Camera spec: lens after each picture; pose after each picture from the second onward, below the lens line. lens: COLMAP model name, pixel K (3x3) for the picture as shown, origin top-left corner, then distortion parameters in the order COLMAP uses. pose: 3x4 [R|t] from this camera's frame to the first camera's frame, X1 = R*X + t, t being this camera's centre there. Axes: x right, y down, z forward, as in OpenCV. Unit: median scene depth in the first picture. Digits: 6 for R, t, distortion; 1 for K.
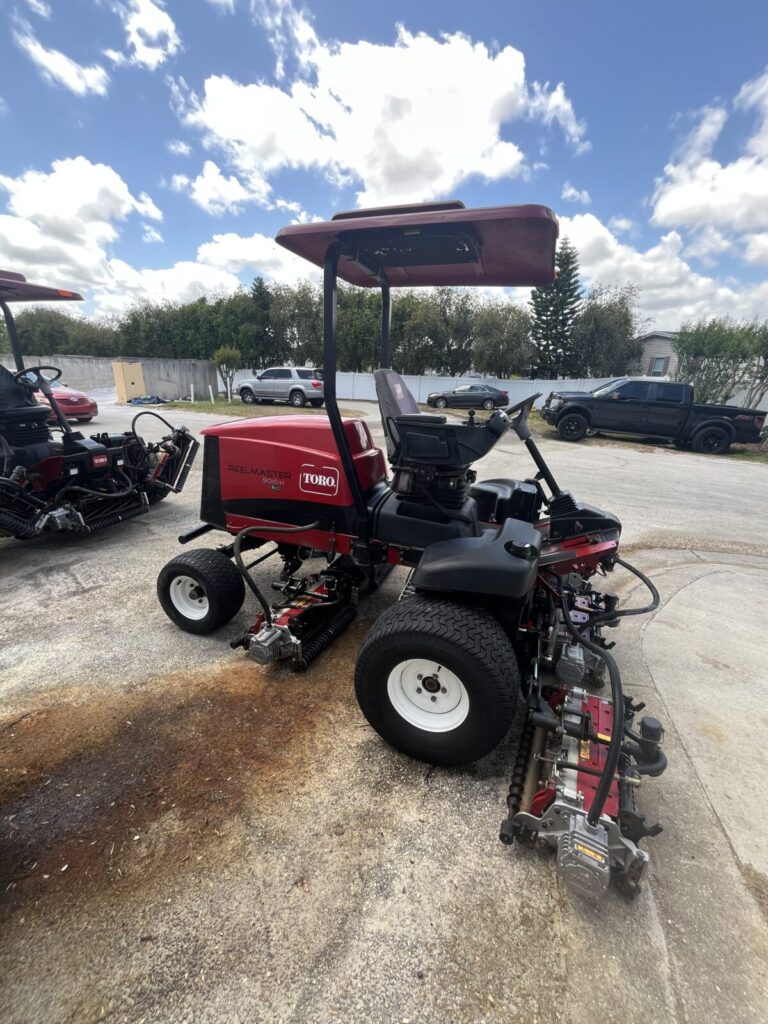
lens RADIAL K [[419.3, 0, 384.0], [0, 419.3, 512.0], [0, 0, 1]] dist [-0.002362, -0.000502]
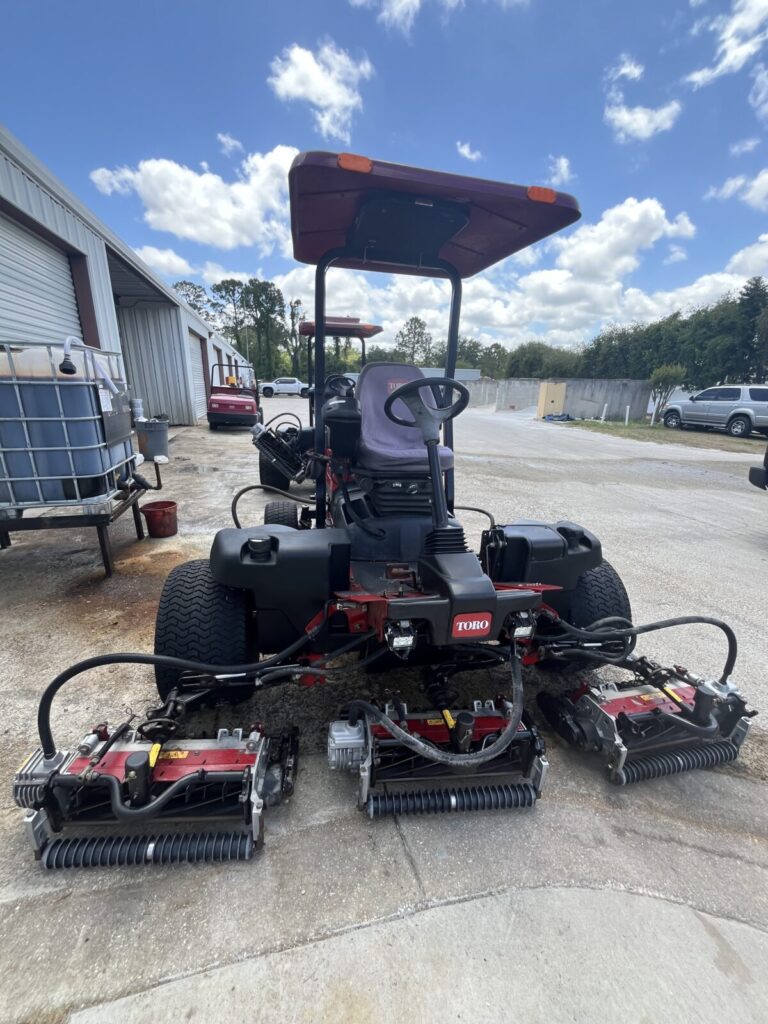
lens RADIAL K [[406.4, 0, 382.0], [0, 406.4, 520.5], [0, 0, 1]] dist [0.000714, -0.000091]
pose [[0.523575, 0.256333, -0.812504, 0.096054], [-0.275267, 0.953414, 0.123406, -0.012593], [0.806286, 0.159043, 0.569744, 0.058057]]
